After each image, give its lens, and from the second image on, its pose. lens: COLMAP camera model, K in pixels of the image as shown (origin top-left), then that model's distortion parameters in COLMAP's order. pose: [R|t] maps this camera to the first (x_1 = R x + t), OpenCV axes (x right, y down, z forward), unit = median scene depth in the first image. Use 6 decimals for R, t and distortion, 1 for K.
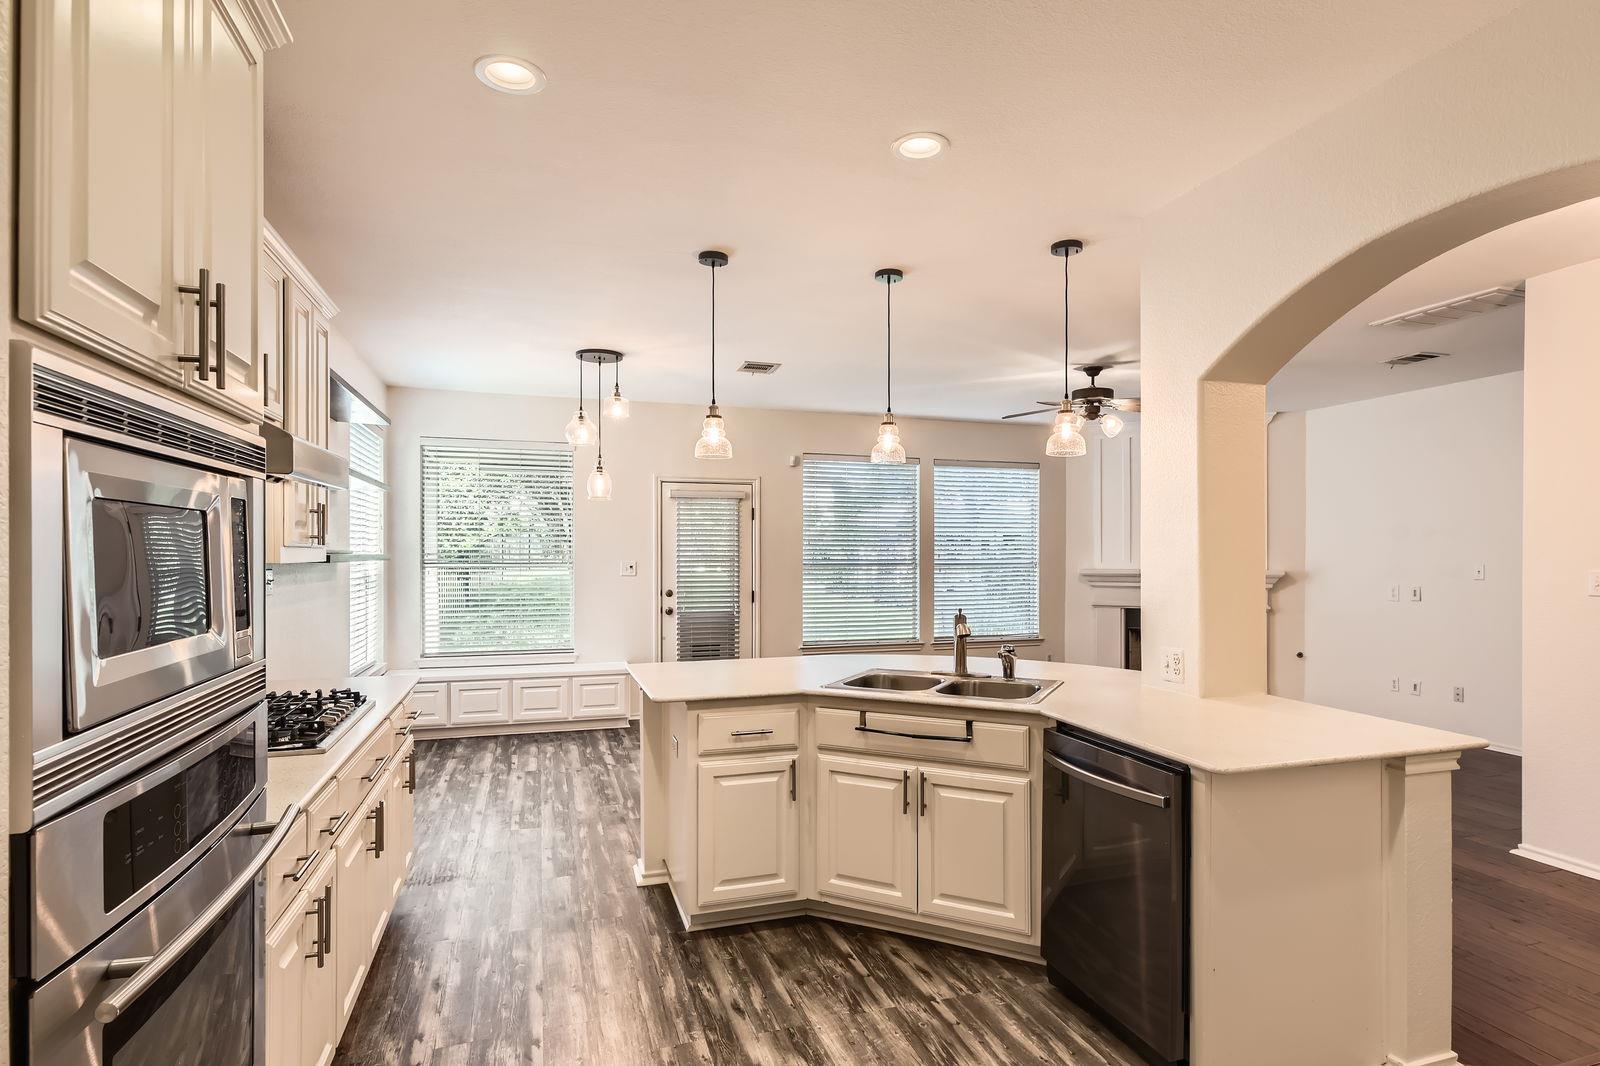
lens RADIAL K [[843.5, 0, 820.2], [0, 843.5, 551.8], [0, 0, 1]] dist [0.017736, -0.000036]
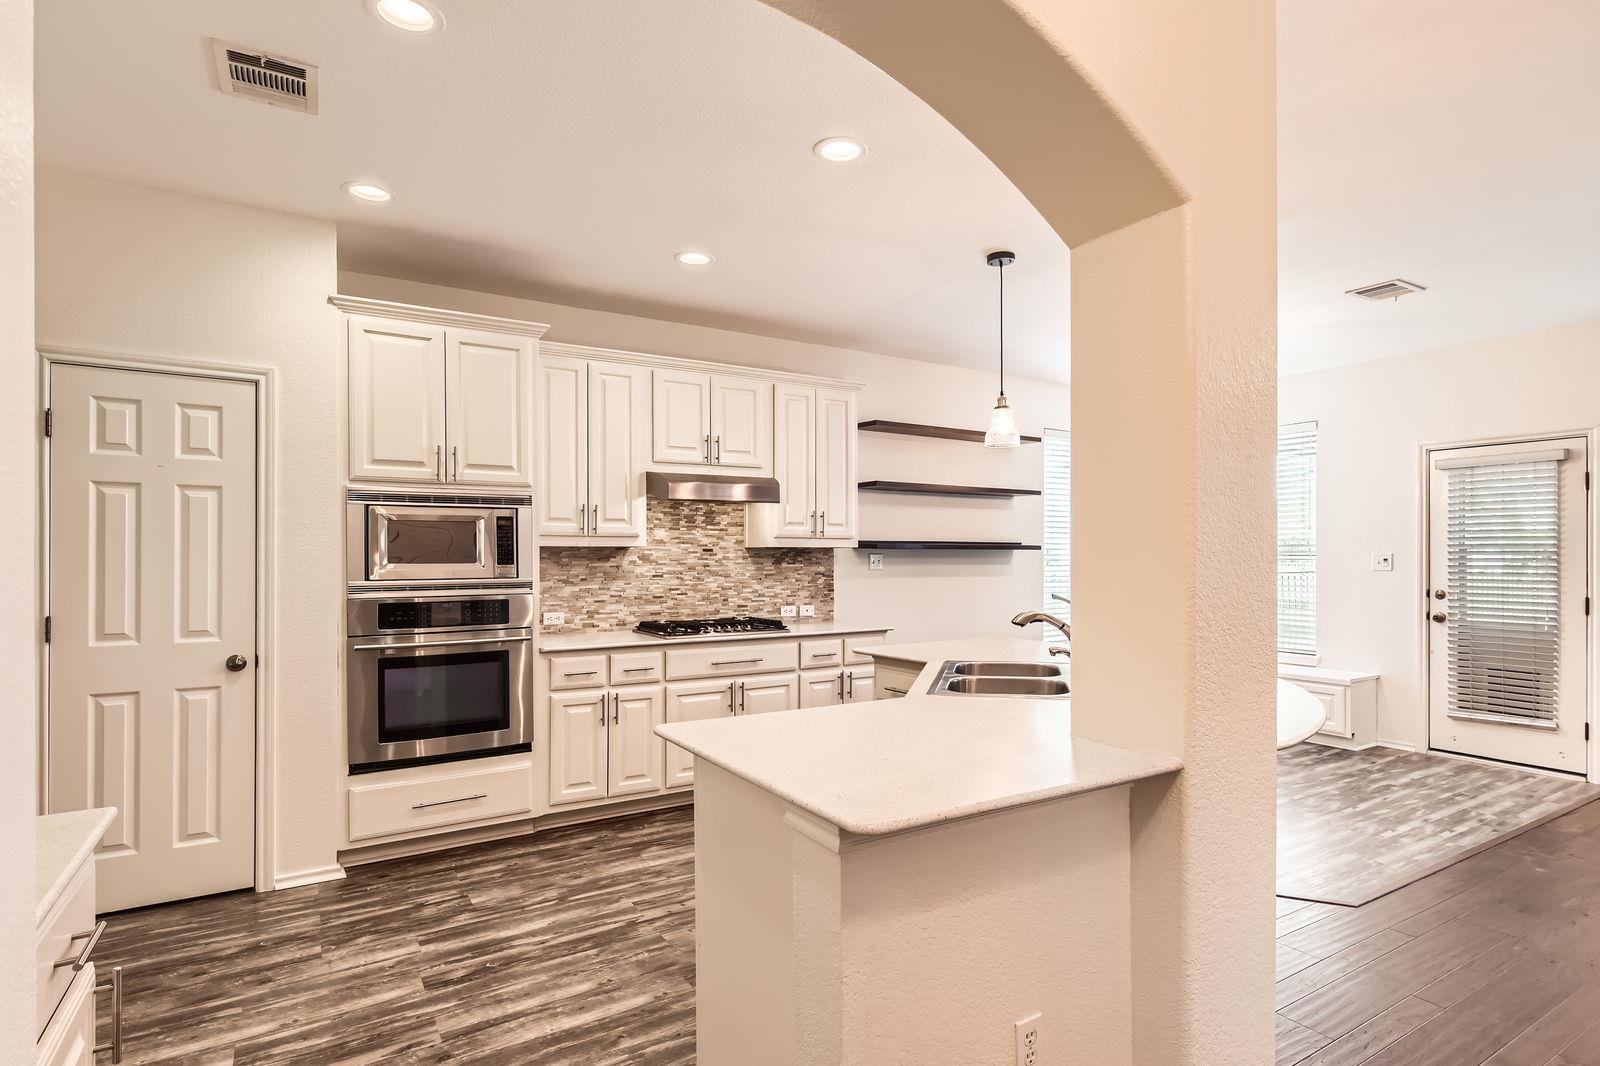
lens RADIAL K [[834.1, 0, 815.6], [0, 834.1, 558.5], [0, 0, 1]] dist [0.002141, 0.001931]
pose [[0.241659, 0.001452, -0.970360, 0.619678], [0.001893, 0.999996, 0.001968, 0.020422], [0.970359, -0.002312, 0.241656, 0.392786]]
